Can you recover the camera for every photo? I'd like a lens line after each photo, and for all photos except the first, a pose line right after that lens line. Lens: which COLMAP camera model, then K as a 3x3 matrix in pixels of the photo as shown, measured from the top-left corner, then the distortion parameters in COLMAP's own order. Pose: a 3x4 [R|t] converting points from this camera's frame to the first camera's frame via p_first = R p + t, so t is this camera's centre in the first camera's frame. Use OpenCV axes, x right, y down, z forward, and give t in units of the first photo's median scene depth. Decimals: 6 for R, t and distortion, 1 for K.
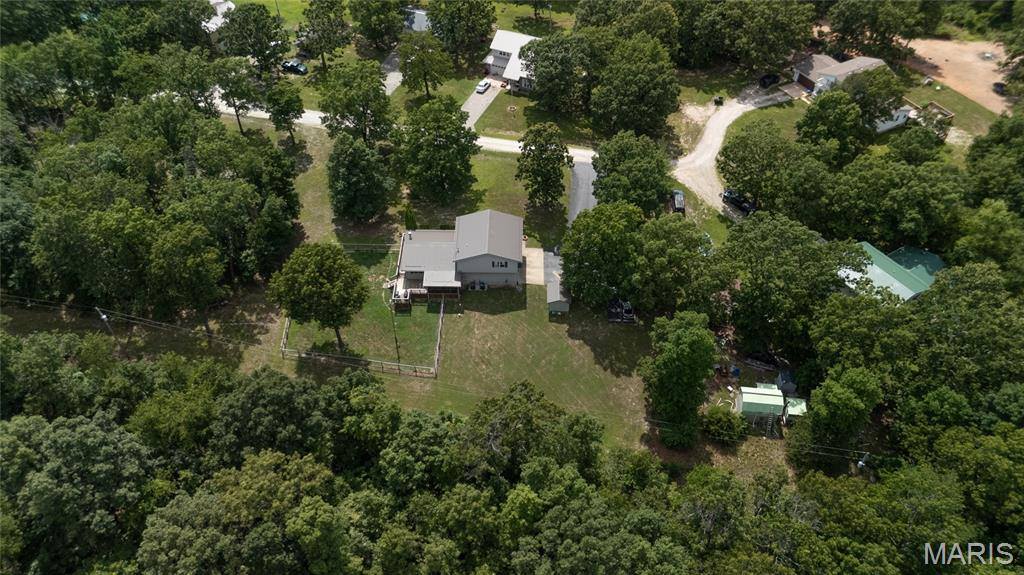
lens RADIAL K [[748.2, 0, 505.7], [0, 748.2, 284.3], [0, 0, 1]] dist [0.057322, -0.031387]
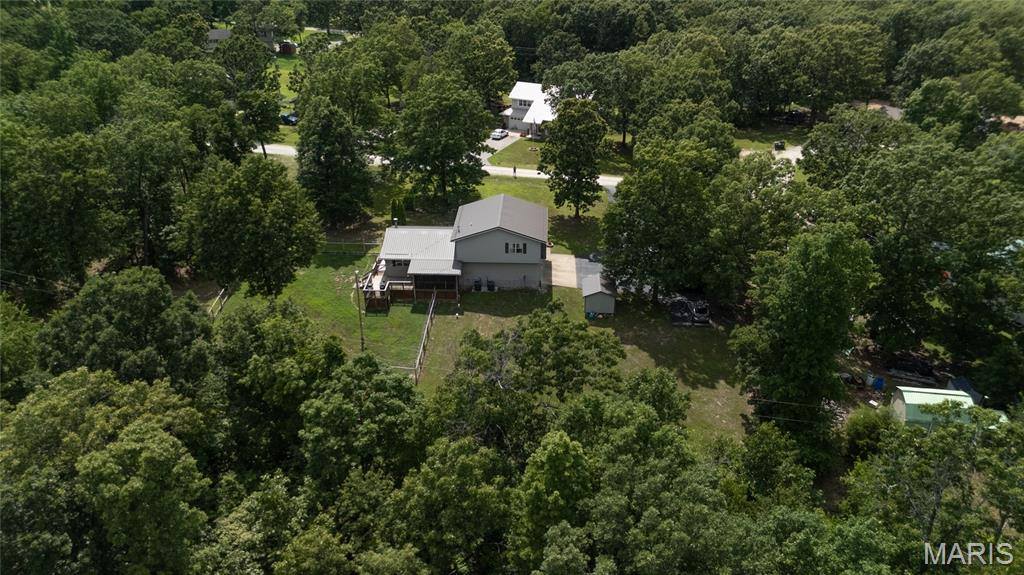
lens RADIAL K [[748.2, 0, 506.4], [0, 748.2, 288.2], [0, 0, 1]] dist [0.057322, -0.031387]
pose [[0.999634, 0.014770, -0.022663, -0.000246], [-0.021279, 0.946625, -0.321635, 0.241589], [0.016703, 0.321999, 0.946593, 0.332163]]
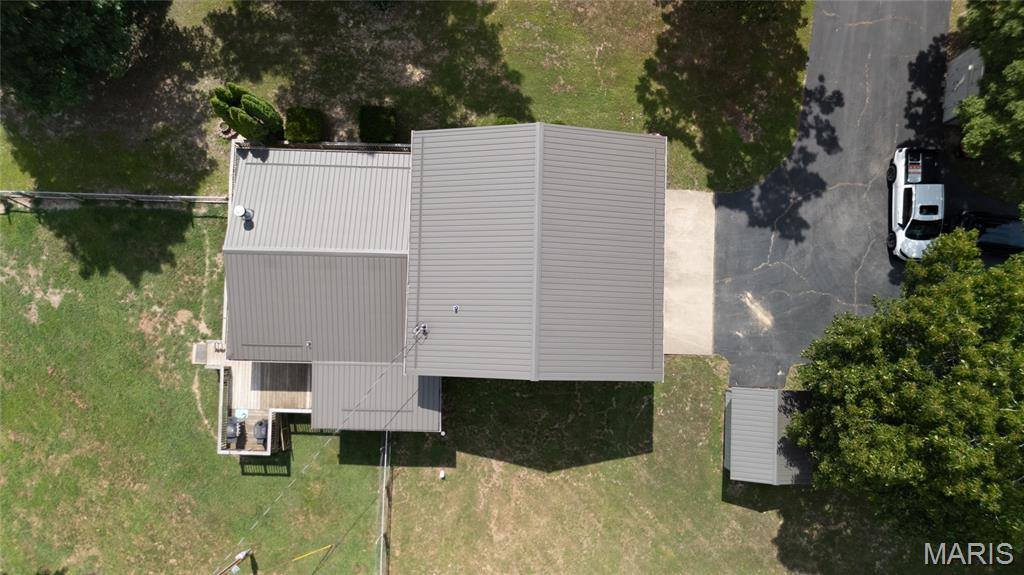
lens RADIAL K [[748.2, 0, 511.0], [0, 748.2, 284.1], [0, 0, 1]] dist [0.057322, -0.031387]
pose [[0.999957, 0.007810, 0.005038, -0.034856], [-0.009237, 0.774897, 0.632020, -0.226302], [0.001032, -0.632039, 0.774936, 0.805727]]
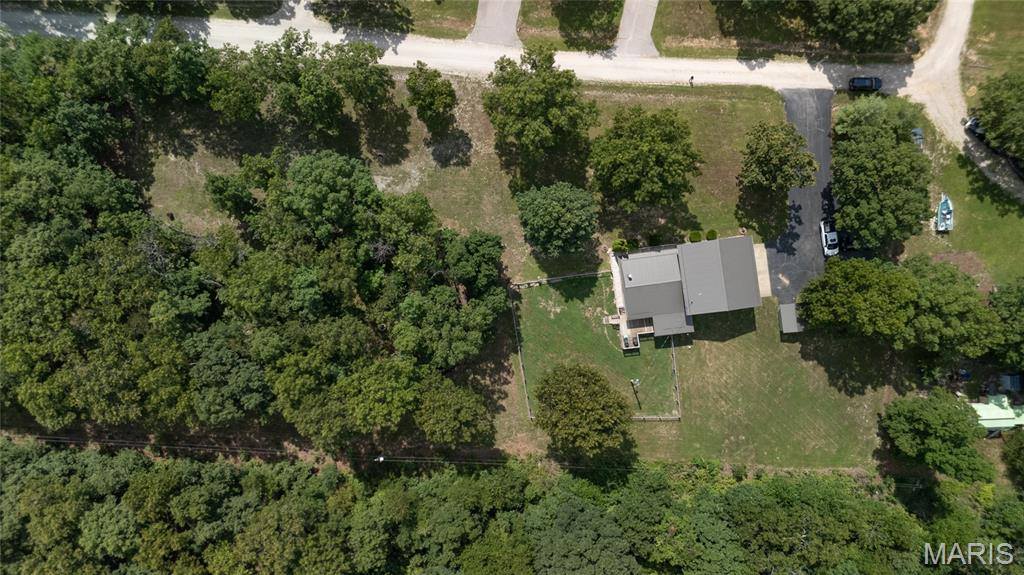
lens RADIAL K [[748.2, 0, 504.7], [0, 748.2, 284.3], [0, 0, 1]] dist [0.057322, -0.031387]
pose [[0.989073, -0.147349, -0.004759, -0.288091], [0.113328, 0.739269, 0.663806, -0.711833], [-0.094293, -0.657092, 0.747889, 0.335015]]
